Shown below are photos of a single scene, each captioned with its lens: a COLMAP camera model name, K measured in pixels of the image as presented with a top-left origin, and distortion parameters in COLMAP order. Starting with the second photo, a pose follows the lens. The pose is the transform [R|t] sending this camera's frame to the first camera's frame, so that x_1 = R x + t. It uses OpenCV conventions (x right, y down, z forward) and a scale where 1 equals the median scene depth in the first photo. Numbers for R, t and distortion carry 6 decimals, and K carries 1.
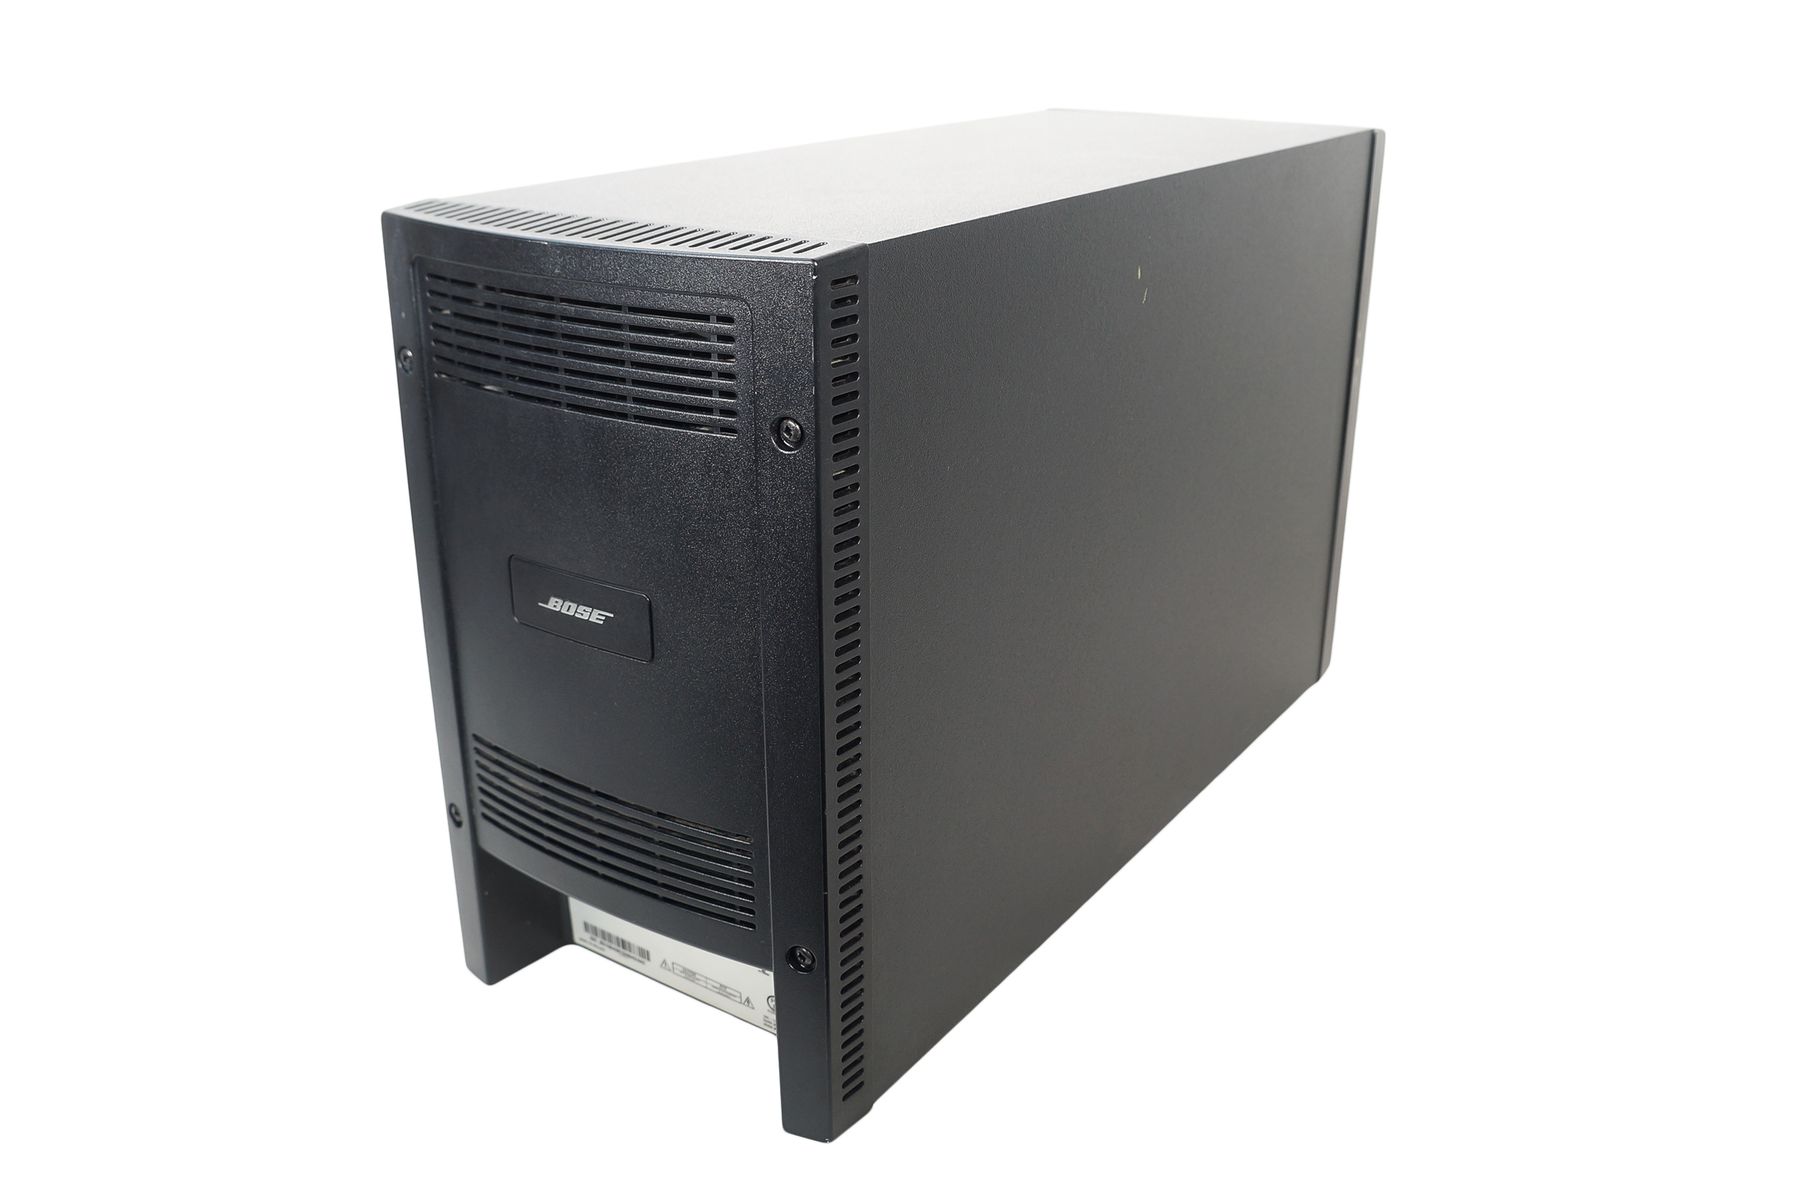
lens RADIAL K [[1611.7, 0, 895.6], [0, 1611.7, 588.9], [0, 0, 1]] dist [-0.067216, -0.004191]
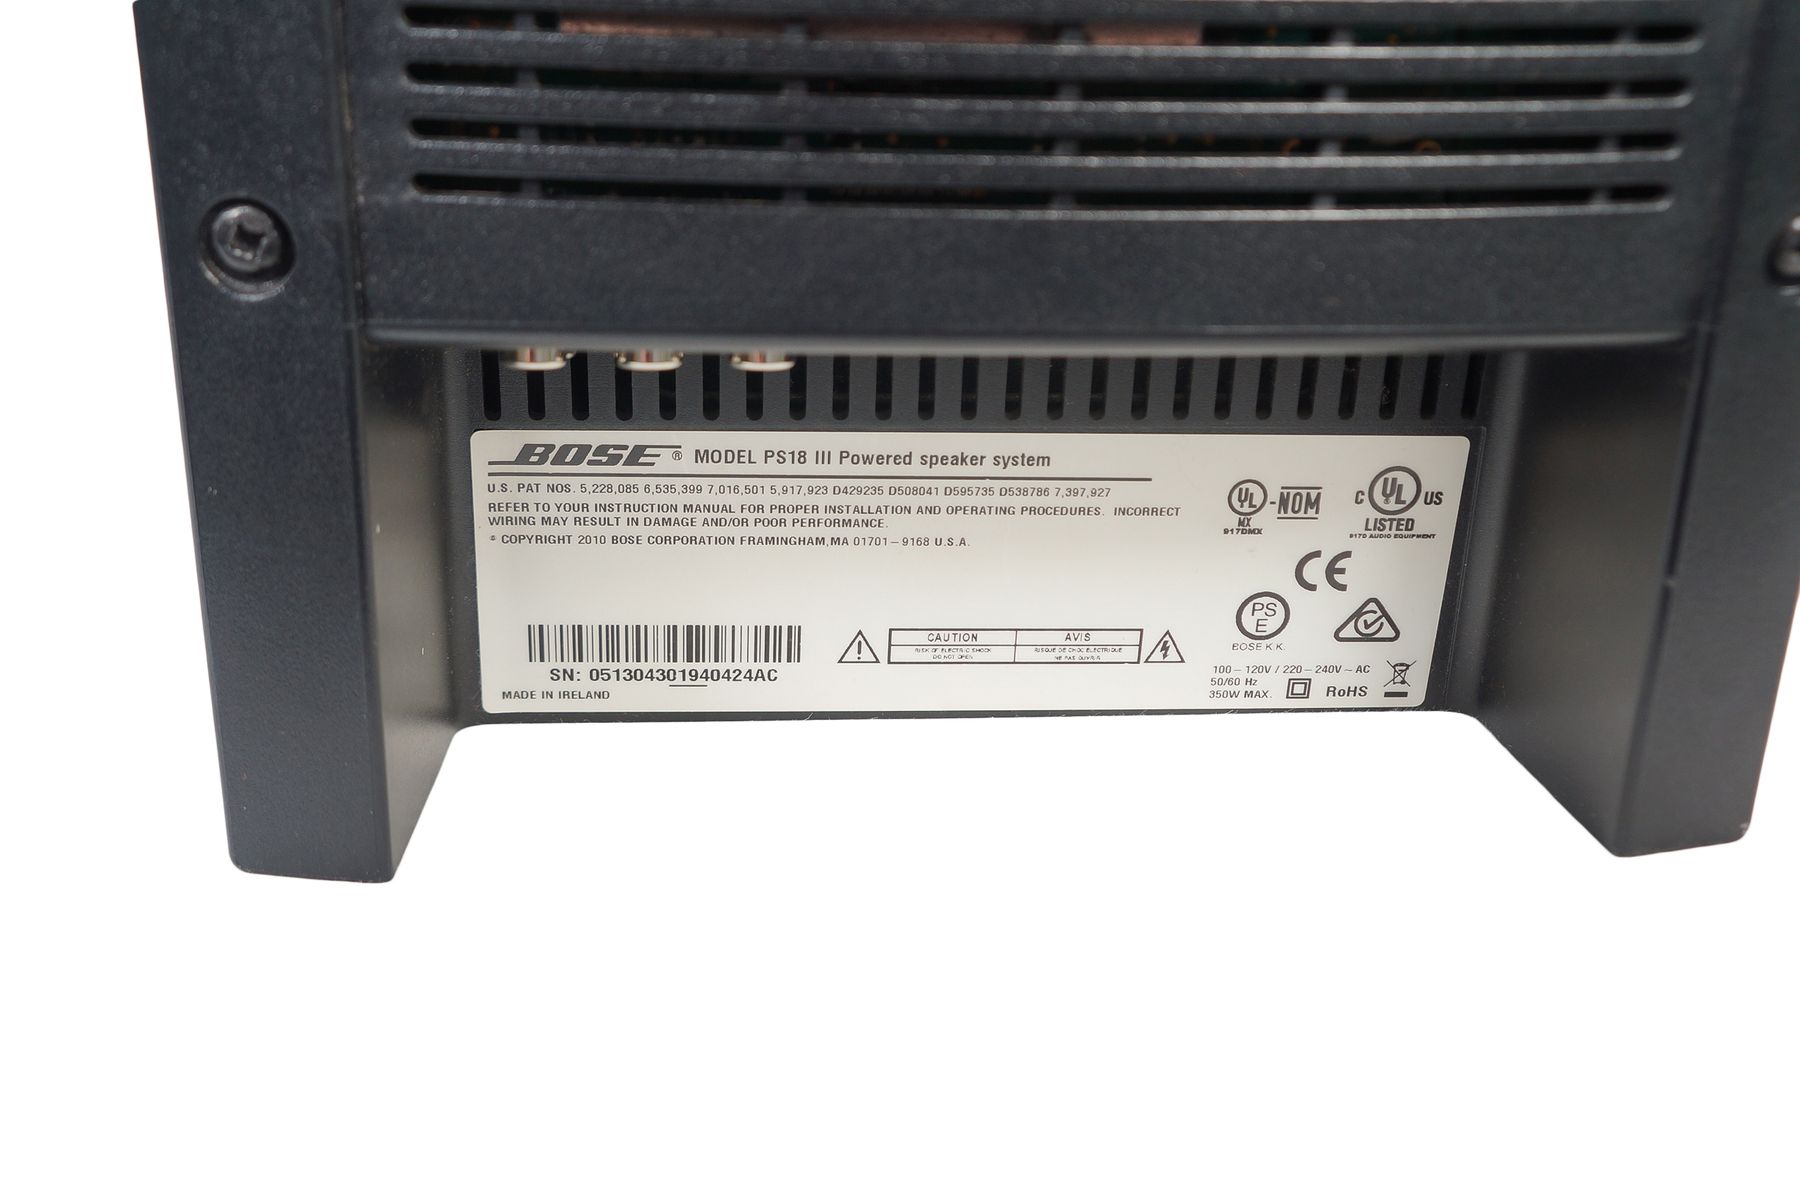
lens RADIAL K [[1983.5, 0, 902.3], [0, 1983.5, 591.9], [0, 0, 1]] dist [0.006295, 0.000000]
pose [[0.780714, -0.210400, 0.588403, -0.478615], [0.201998, 0.976031, 0.080990, 0.236430], [-0.591340, 0.055627, 0.804502, 0.811928]]
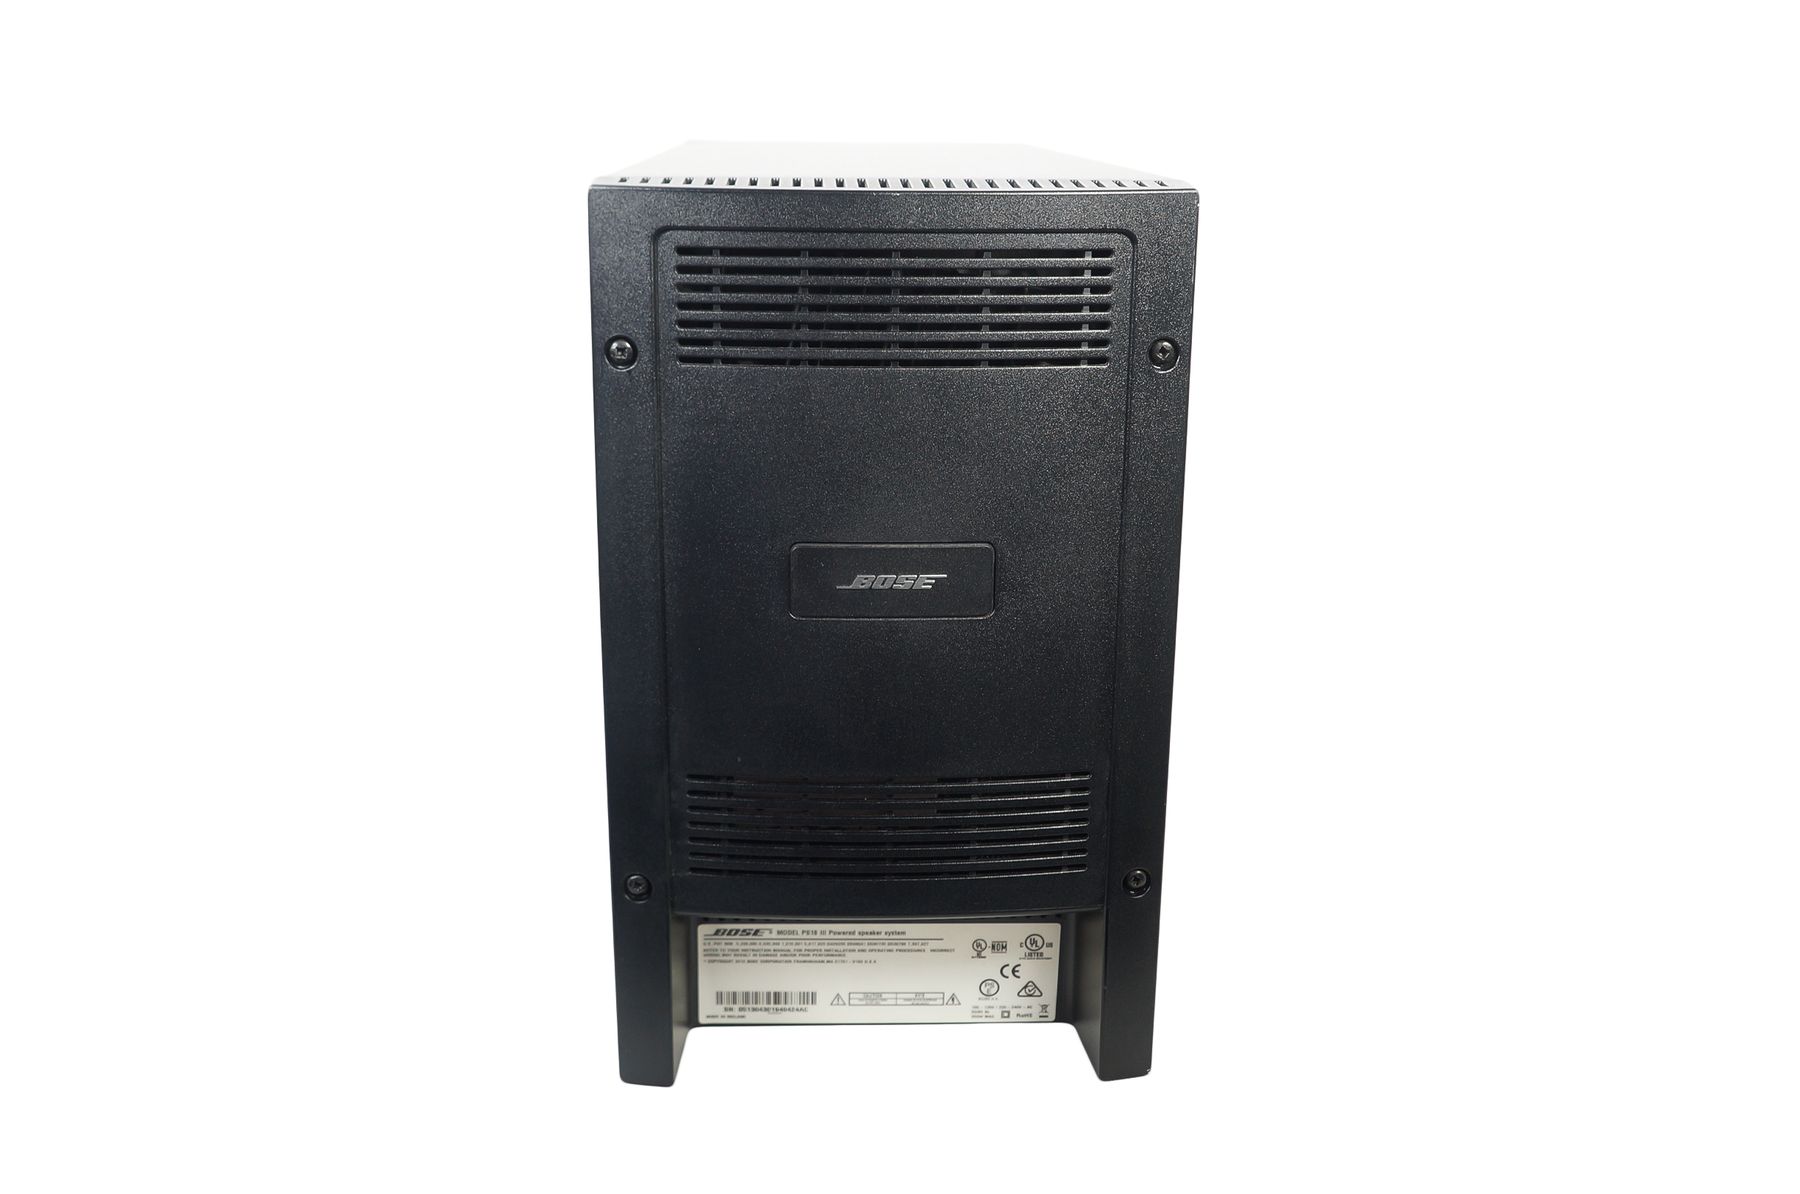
lens RADIAL K [[1843.1, 0, 894.7], [0, 1843.1, 606.9], [0, 0, 1]] dist [-0.062275, 0.000000]
pose [[0.809757, -0.154198, 0.566142, -0.850993], [0.206446, 0.978031, -0.028899, 0.061900], [-0.549248, 0.140279, 0.823801, 0.094267]]
